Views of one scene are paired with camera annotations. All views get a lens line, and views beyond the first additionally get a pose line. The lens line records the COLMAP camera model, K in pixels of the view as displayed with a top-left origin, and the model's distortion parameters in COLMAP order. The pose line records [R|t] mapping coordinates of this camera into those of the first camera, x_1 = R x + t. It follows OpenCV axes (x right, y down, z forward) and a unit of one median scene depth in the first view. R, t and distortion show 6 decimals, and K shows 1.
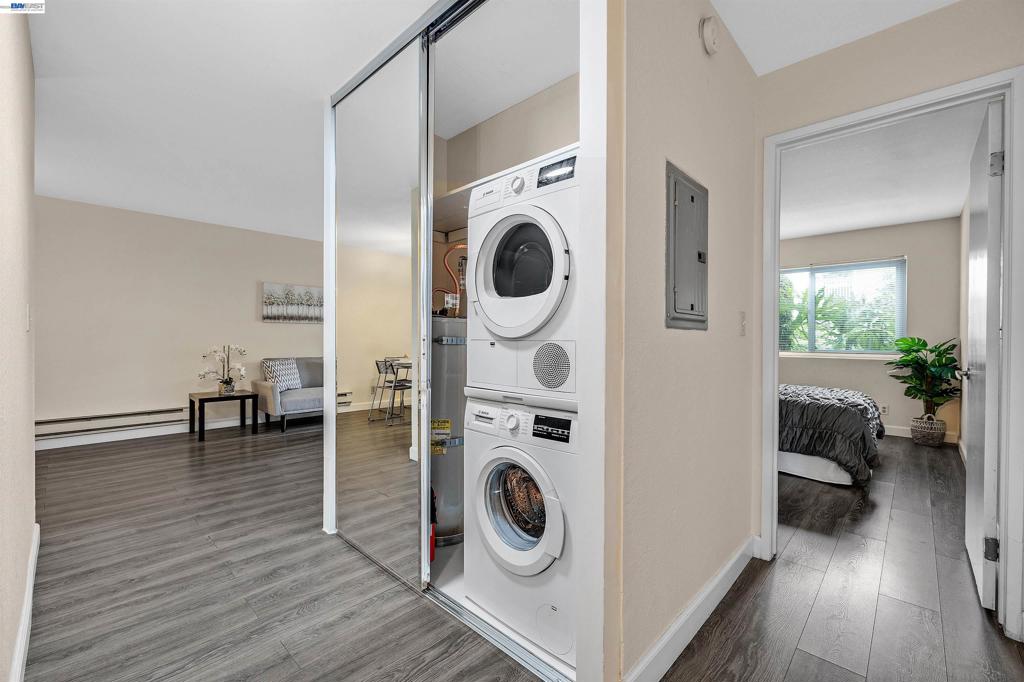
lens RADIAL K [[427.7, 0, 511.9], [0, 427.7, 341.3], [0, 0, 1]] dist [-0.002461, -0.000180]
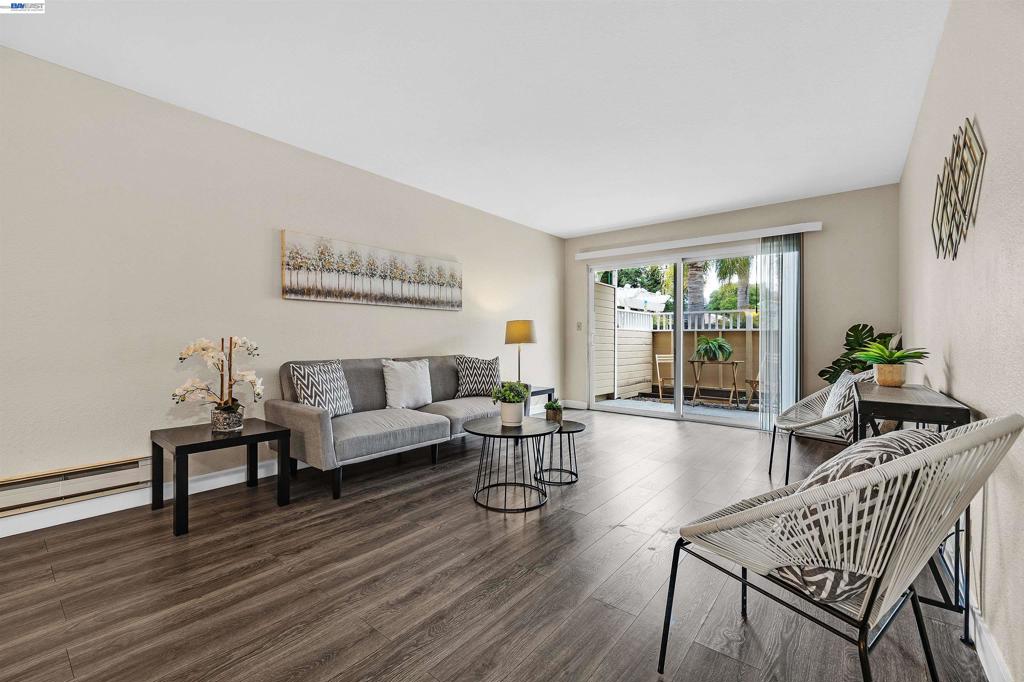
lens RADIAL K [[427.7, 0, 517.1], [0, 427.7, 344.2], [0, 0, 1]] dist [-0.002461, -0.000180]
pose [[0.996455, 0.004285, 0.084019, -0.350001], [-0.005225, 0.999926, 0.010976, 0.010067], [-0.083966, -0.011376, 0.996404, 0.438940]]
